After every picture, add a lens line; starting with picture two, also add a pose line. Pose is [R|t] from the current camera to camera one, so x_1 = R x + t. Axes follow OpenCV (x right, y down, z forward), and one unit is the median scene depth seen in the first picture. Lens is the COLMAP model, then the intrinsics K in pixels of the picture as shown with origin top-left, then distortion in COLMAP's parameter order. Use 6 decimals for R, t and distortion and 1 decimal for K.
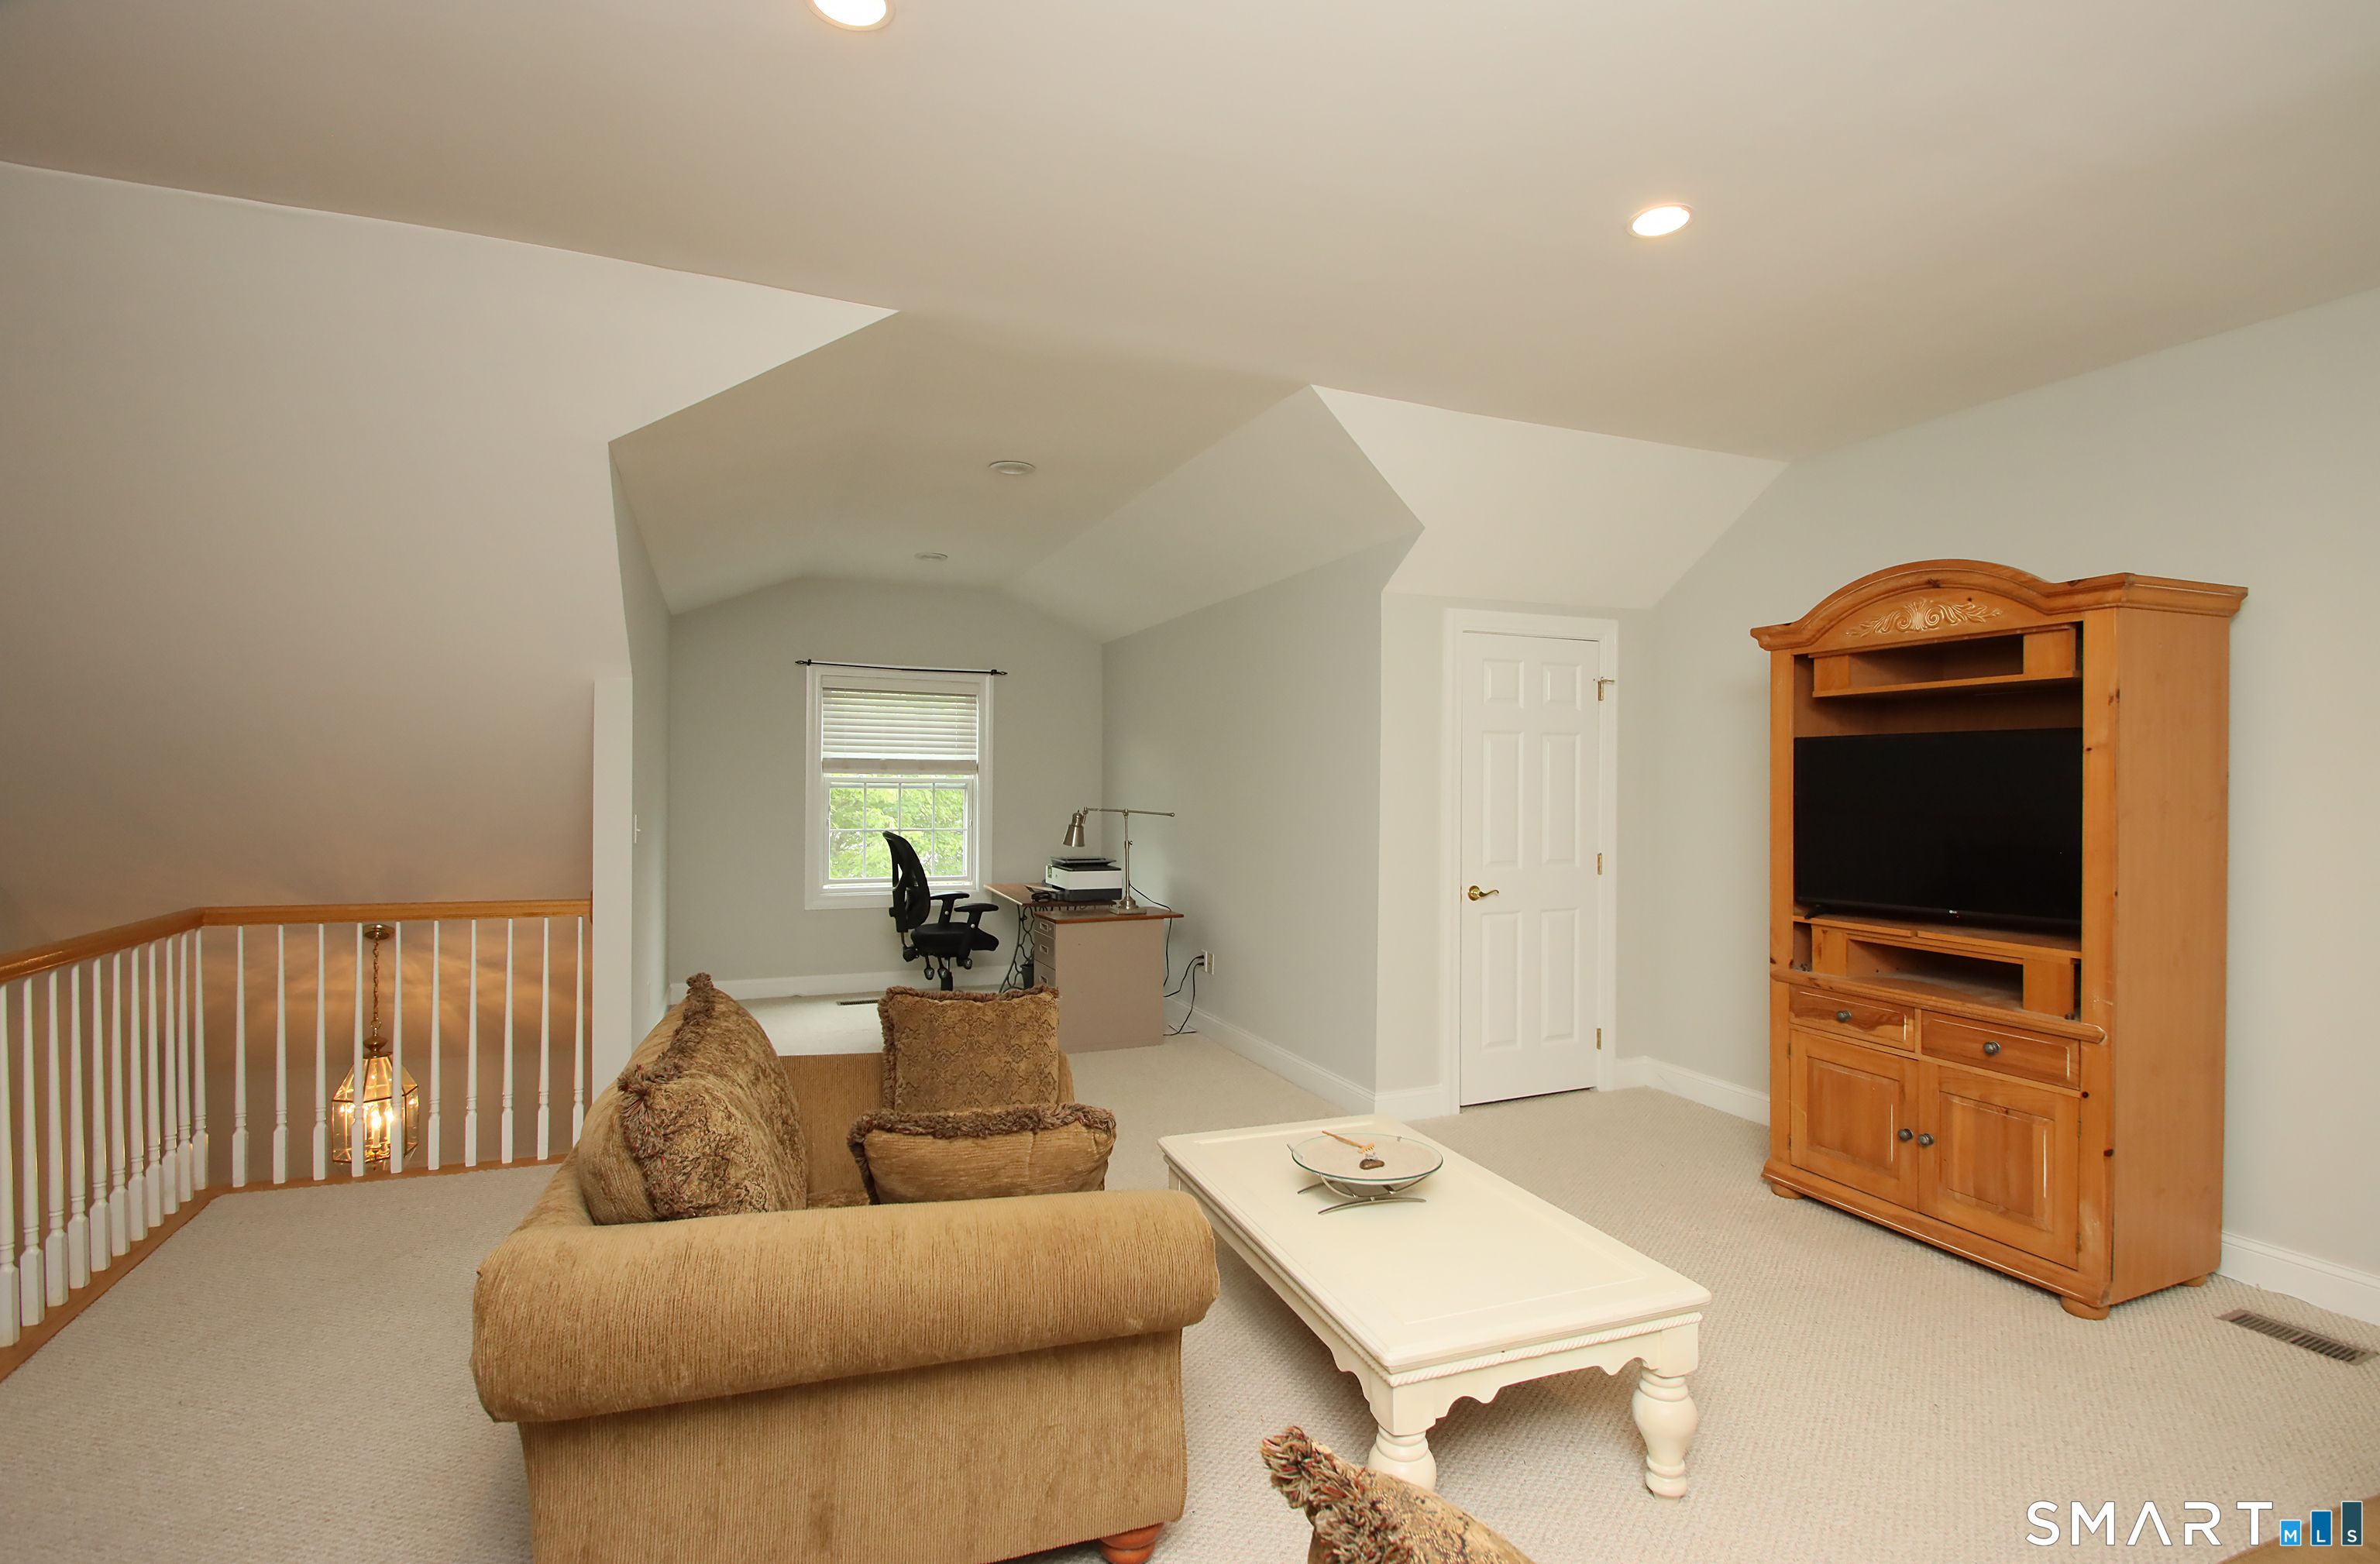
lens RADIAL K [[1110.1, 0, 1192.2], [0, 1110.1, 775.2], [0, 0, 1]] dist [0.011524, -0.014373]
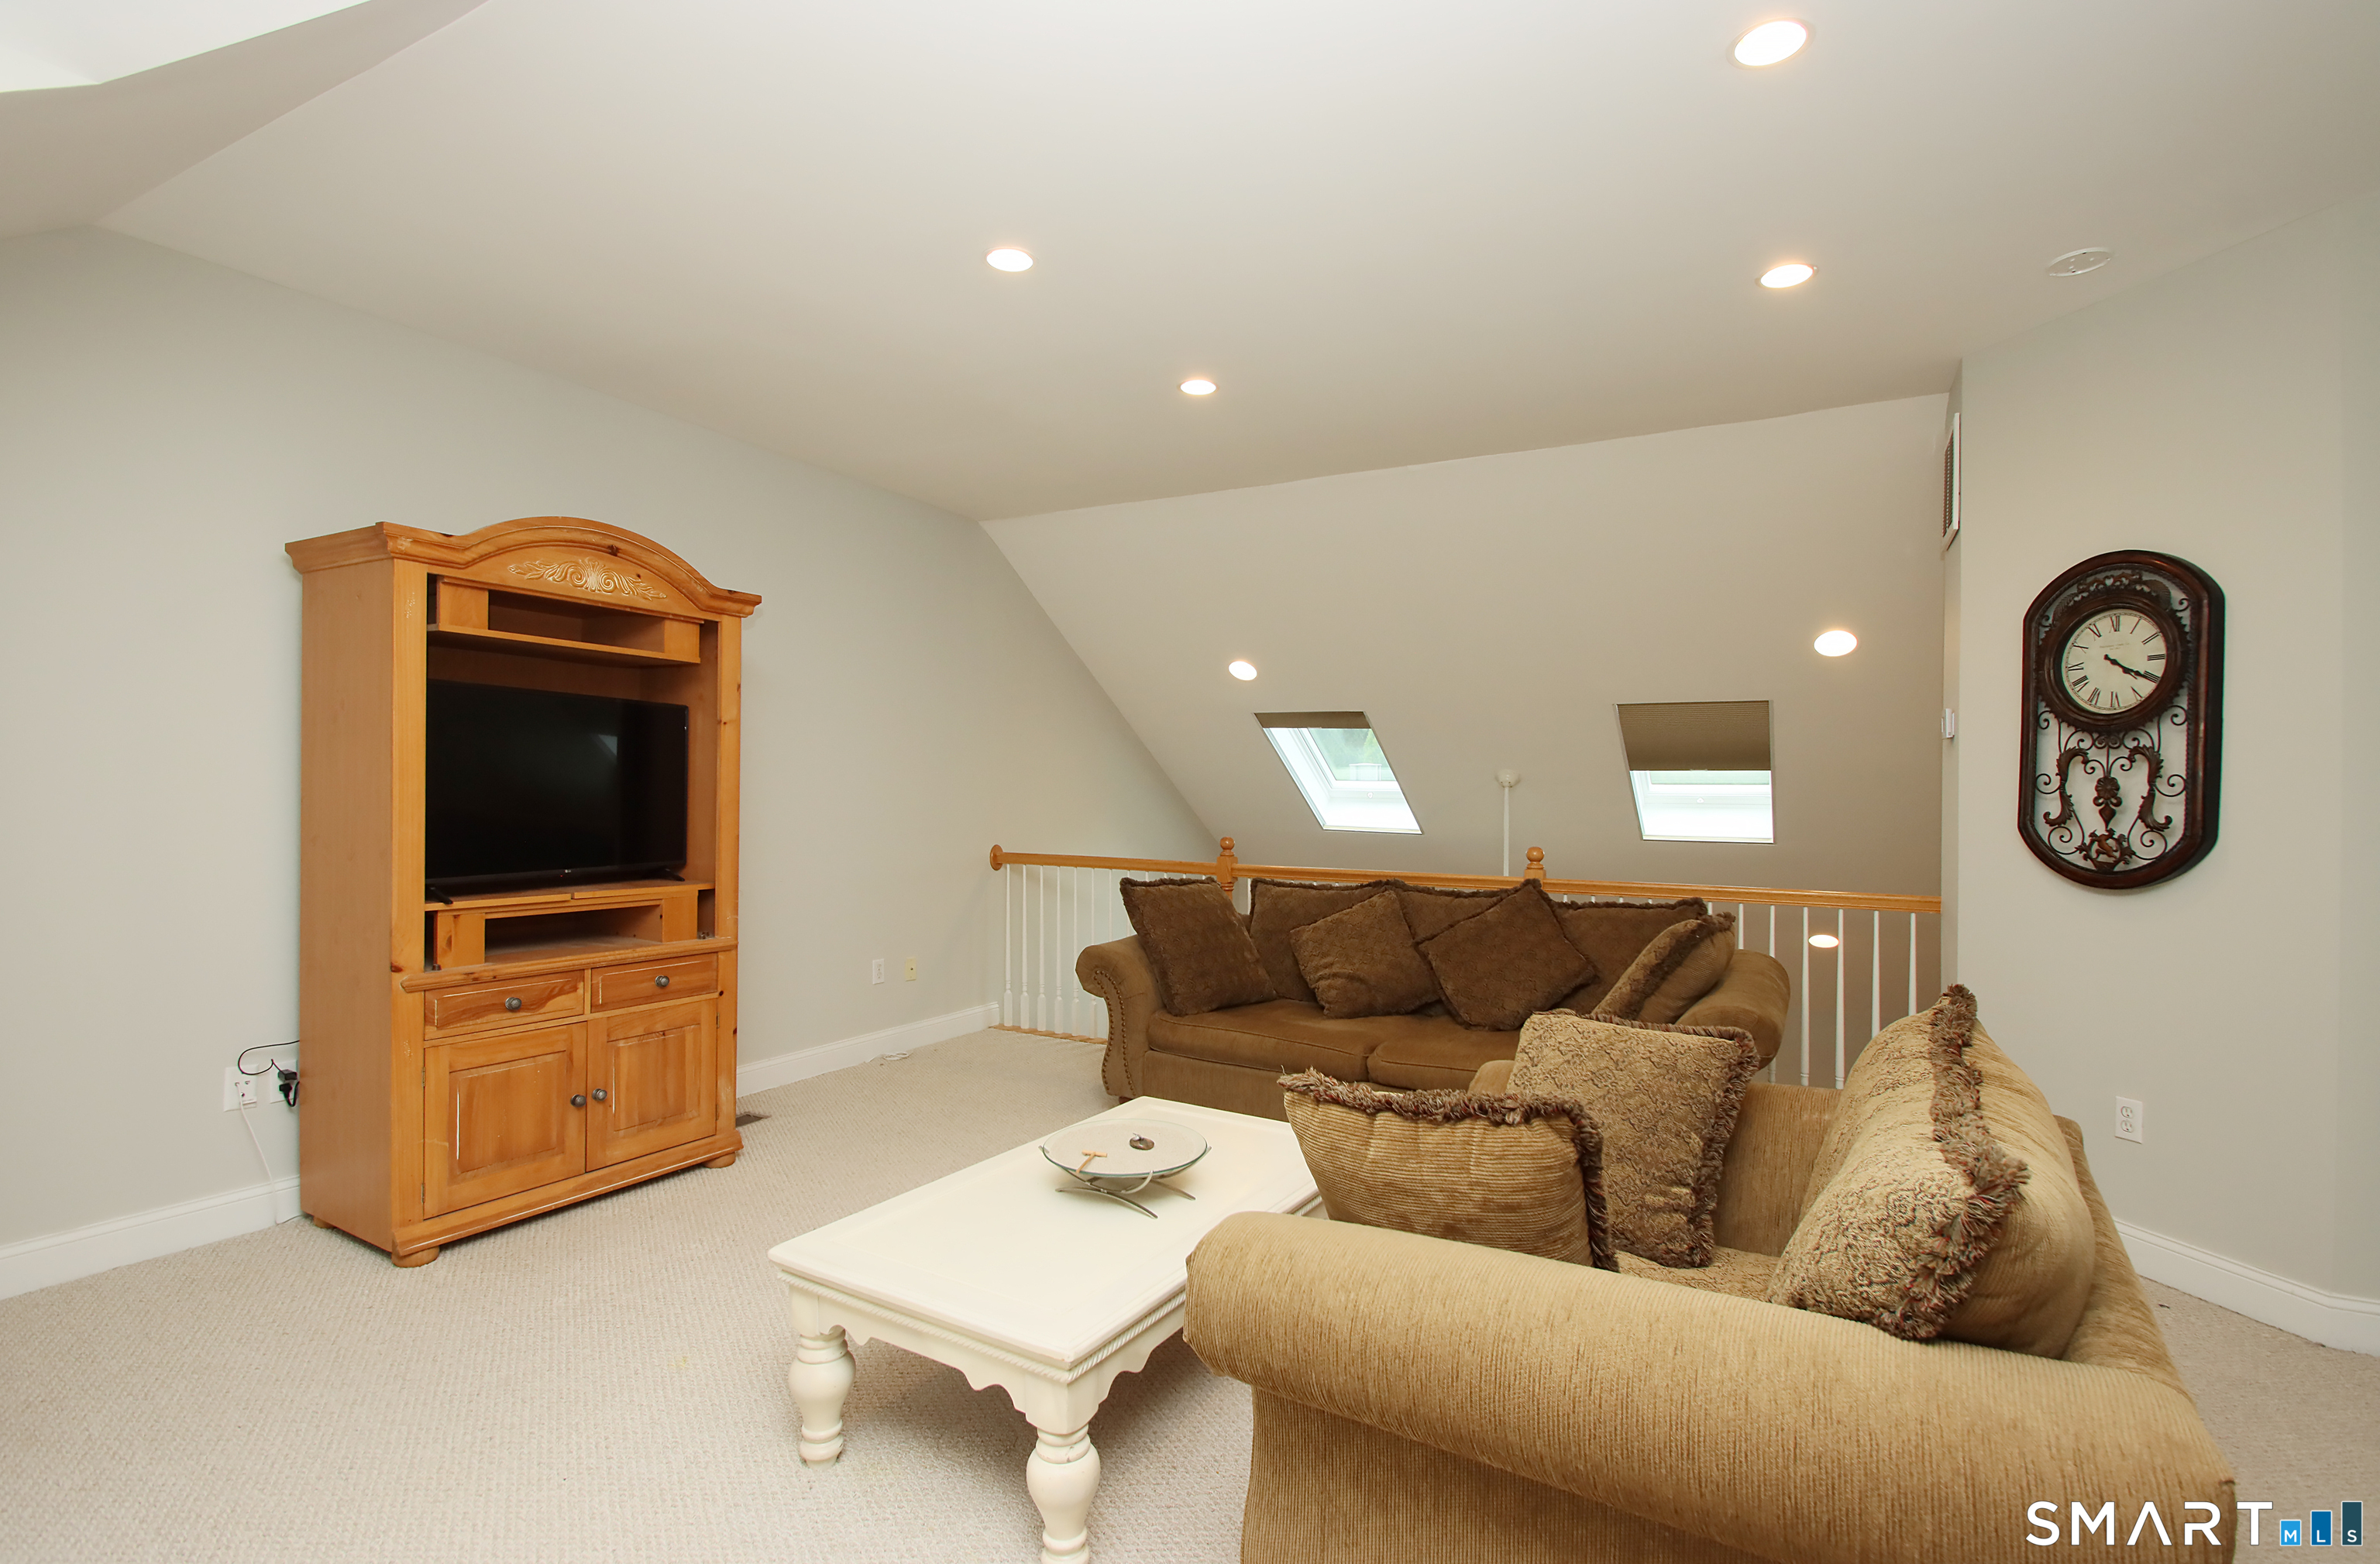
lens RADIAL K [[1110.1, 0, 1194.3], [0, 1110.1, 793.5], [0, 0, 1]] dist [0.011524, -0.014373]
pose [[-0.617777, -0.008644, 0.786306, -0.463815], [-0.017708, 0.999839, -0.002922, 0.045269], [-0.786154, -0.015729, -0.617831, 1.183625]]
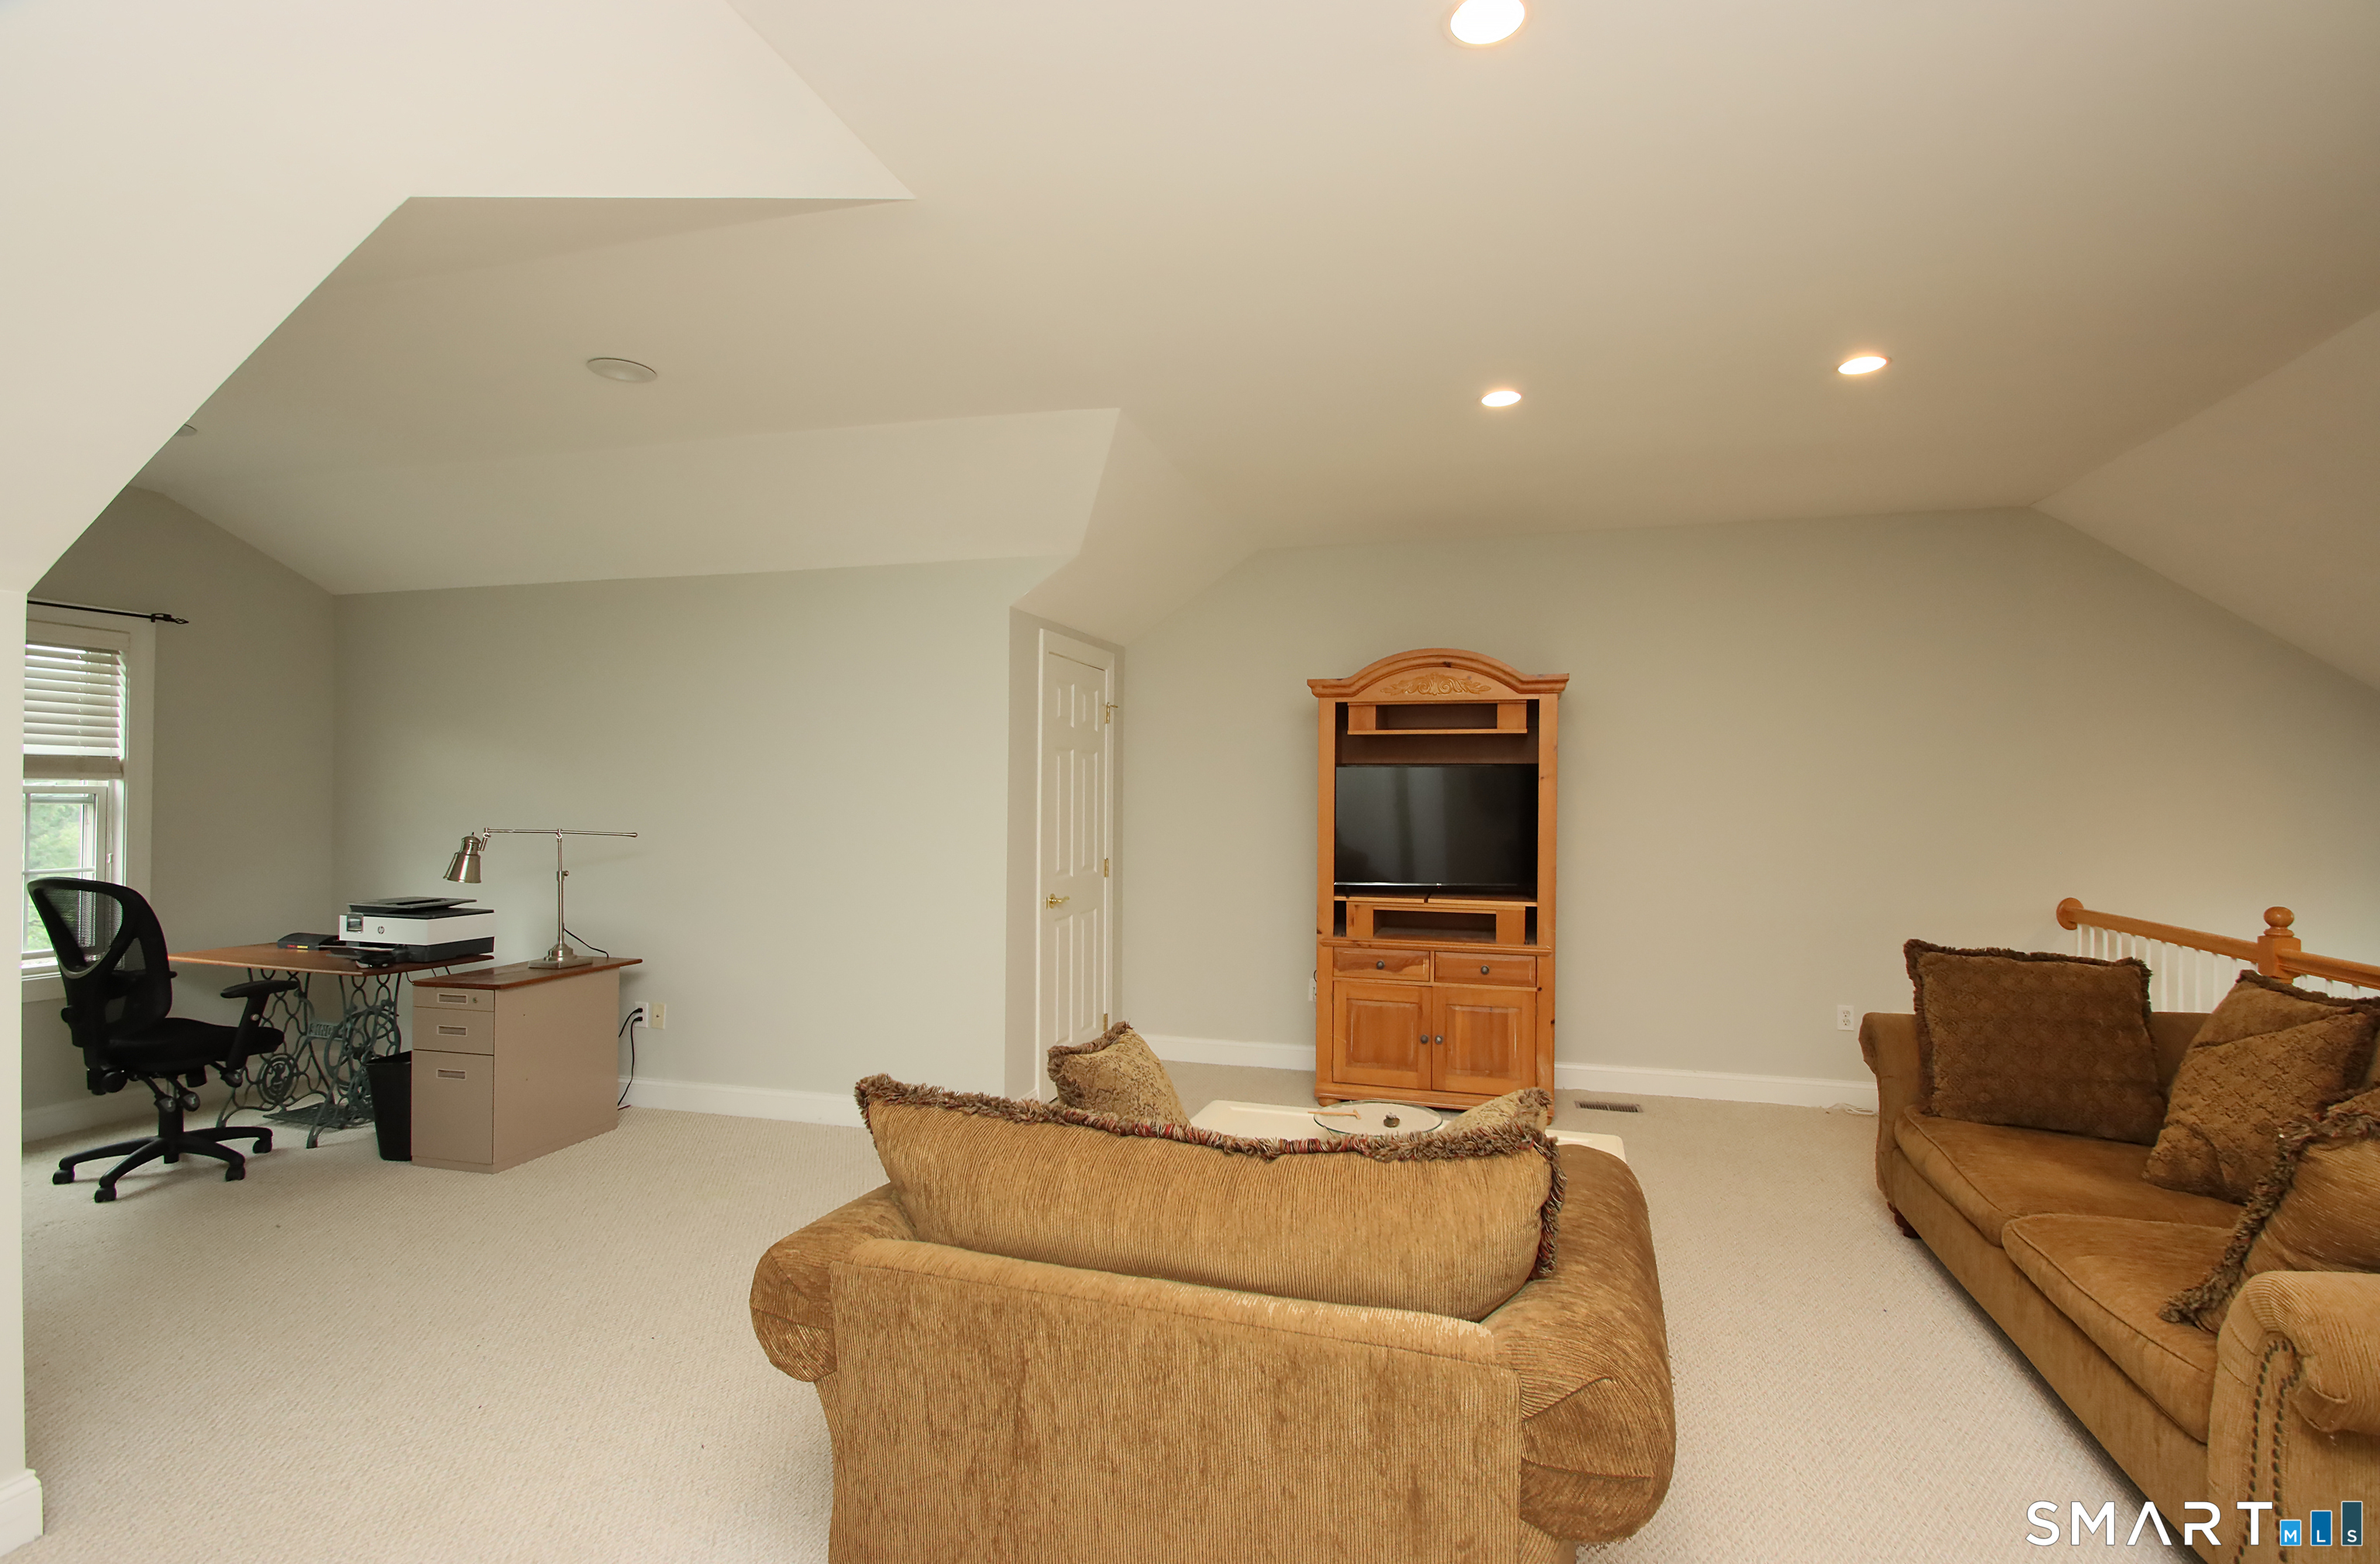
lens RADIAL K [[1110.1, 0, 1197.1], [0, 1110.1, 804.6], [0, 0, 1]] dist [0.011524, -0.014373]
pose [[0.617641, -0.002091, 0.786458, -0.692231], [-0.009422, 0.999905, 0.010058, 0.003043], [-0.786404, -0.013622, 0.617562, 0.337137]]
